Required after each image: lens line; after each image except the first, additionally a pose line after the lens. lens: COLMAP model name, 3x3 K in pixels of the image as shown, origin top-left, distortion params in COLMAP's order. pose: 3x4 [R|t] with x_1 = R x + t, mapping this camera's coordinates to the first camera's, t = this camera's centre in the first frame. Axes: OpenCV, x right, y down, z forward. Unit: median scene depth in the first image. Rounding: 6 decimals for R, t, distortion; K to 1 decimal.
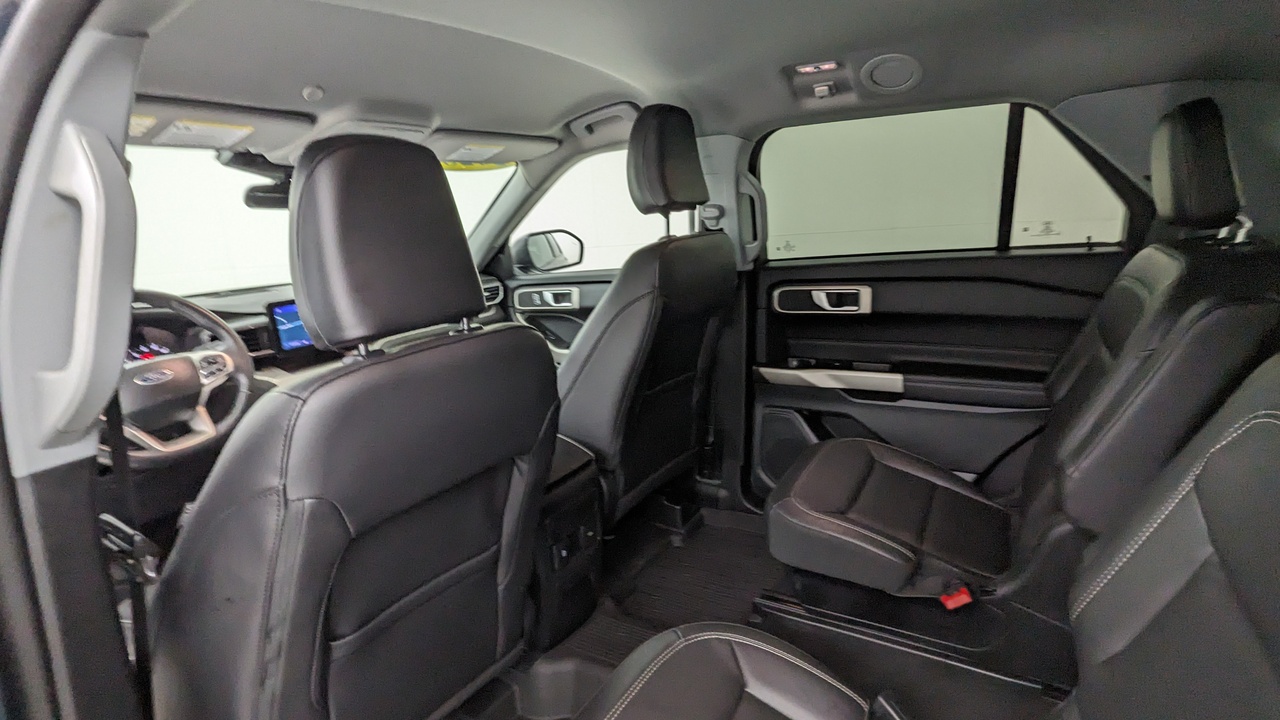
lens RADIAL K [[609.0, 0, 632.1], [0, 609.0, 358.5], [0, 0, 1]] dist [-0.001658, -0.000331]
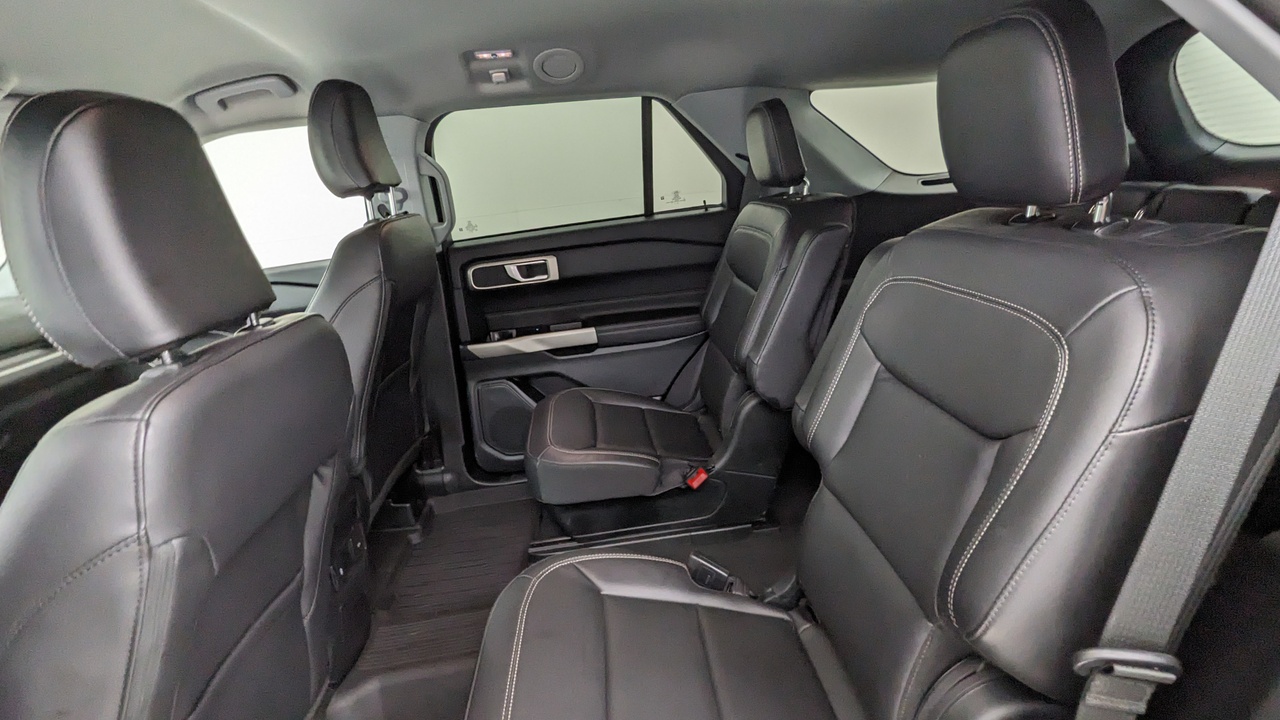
lens RADIAL K [[609.0, 0, 632.1], [0, 609.0, 358.5], [0, 0, 1]] dist [-0.001658, -0.000331]
pose [[0.811834, -0.186671, 0.553245, -0.180462], [0.178359, 0.981512, 0.069449, 0.018730], [-0.555981, 0.042295, 0.830118, -0.010308]]
